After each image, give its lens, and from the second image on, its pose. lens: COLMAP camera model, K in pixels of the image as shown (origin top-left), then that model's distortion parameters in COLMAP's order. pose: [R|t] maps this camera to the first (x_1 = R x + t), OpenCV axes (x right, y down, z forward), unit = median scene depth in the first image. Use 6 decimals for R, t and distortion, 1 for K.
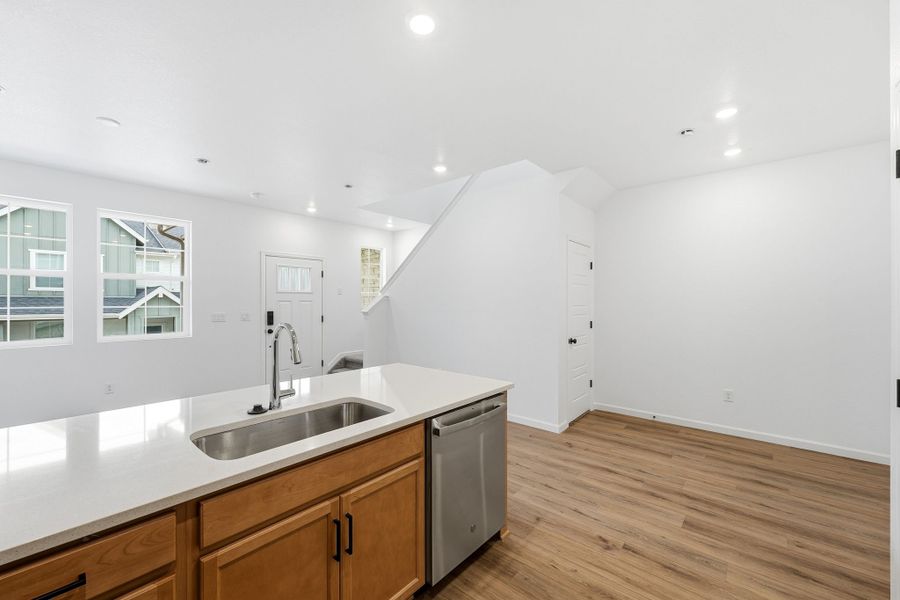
lens RADIAL K [[364.4, 0, 450.0], [0, 364.4, 300.0], [0, 0, 1]] dist [0.000060, -0.000007]
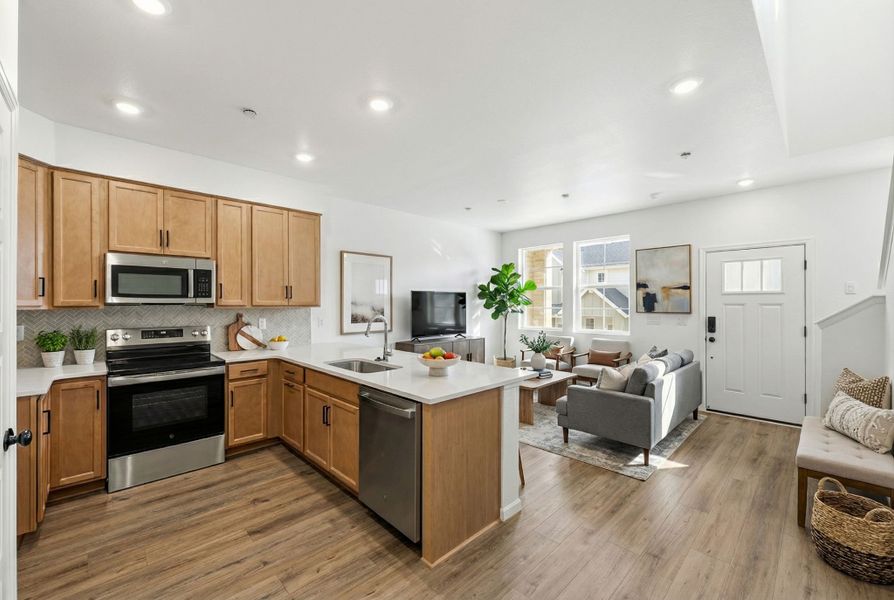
lens RADIAL K [[378.8, 0, 447.0], [0, 378.8, 300.0], [0, 0, 1]] dist [-0.000194, 0.000012]
pose [[-0.071833, -0.008660, -0.997379, 0.458218], [-0.002461, 0.999961, -0.008505, 0.002445], [0.997414, 0.001844, -0.071851, 0.468661]]
